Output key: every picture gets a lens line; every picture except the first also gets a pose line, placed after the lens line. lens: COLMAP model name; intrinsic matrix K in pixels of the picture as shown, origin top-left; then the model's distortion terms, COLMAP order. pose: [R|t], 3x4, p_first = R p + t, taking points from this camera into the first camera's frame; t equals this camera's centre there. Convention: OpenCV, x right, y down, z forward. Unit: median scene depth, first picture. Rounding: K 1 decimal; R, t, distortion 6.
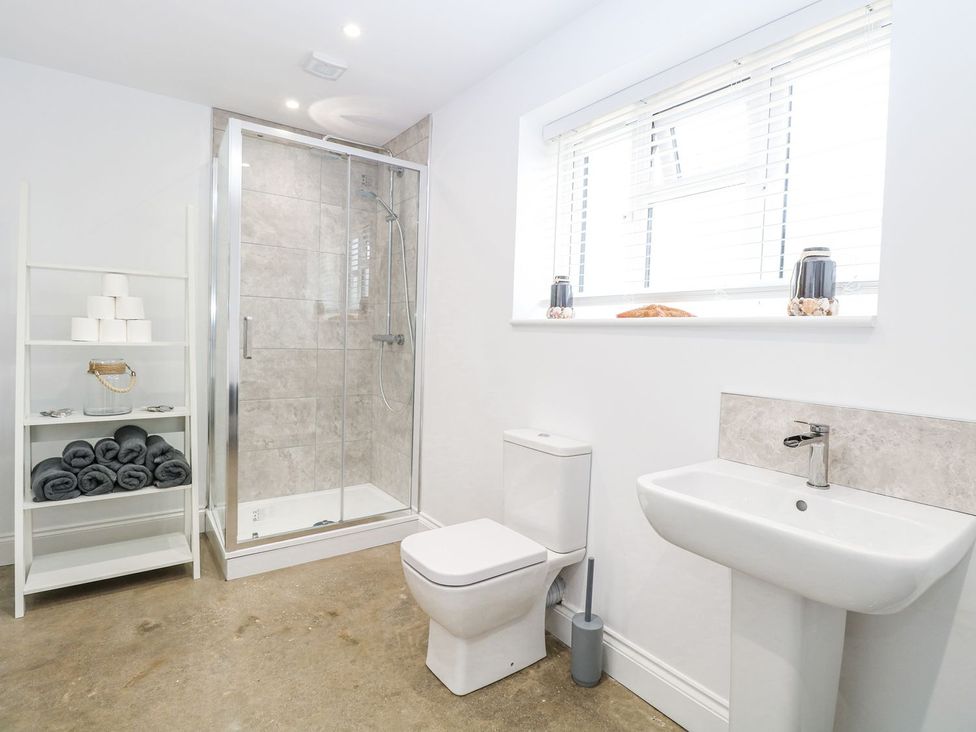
lens RADIAL K [[508.1, 0, 485.9], [0, 508.1, 356.9], [0, 0, 1]] dist [0.002830, -0.017560]
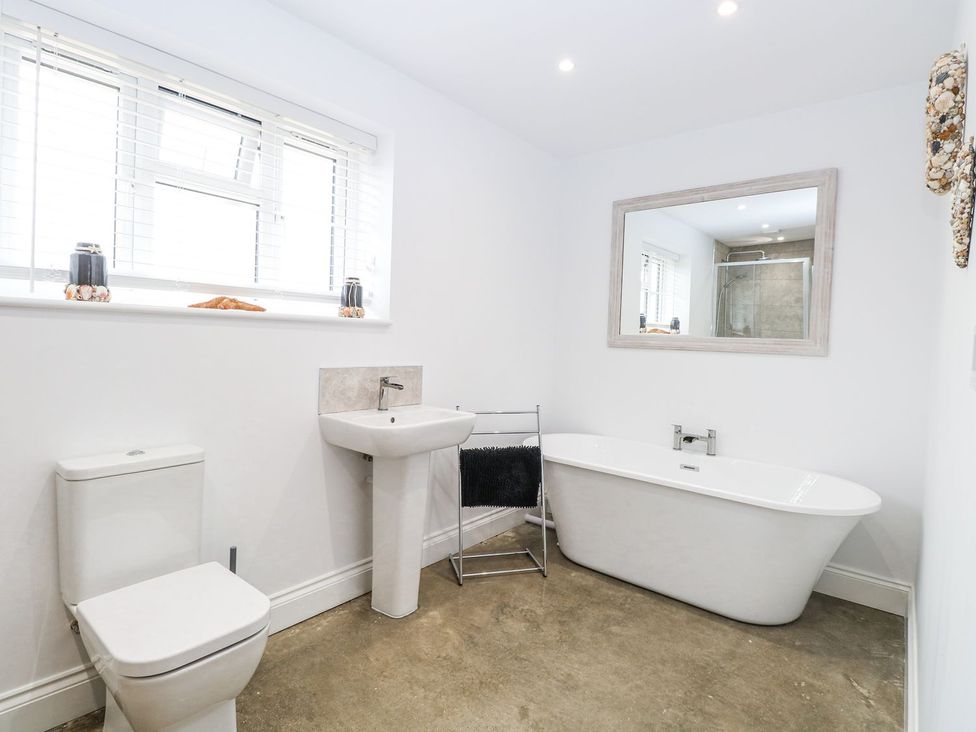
lens RADIAL K [[508.1, 0, 485.9], [0, 508.1, 356.9], [0, 0, 1]] dist [0.002830, -0.017560]
pose [[-0.247796, -0.065358, 0.966605, -0.899282], [0.009065, 0.997522, 0.069773, -0.050422], [-0.968770, 0.026052, -0.246590, 0.785255]]
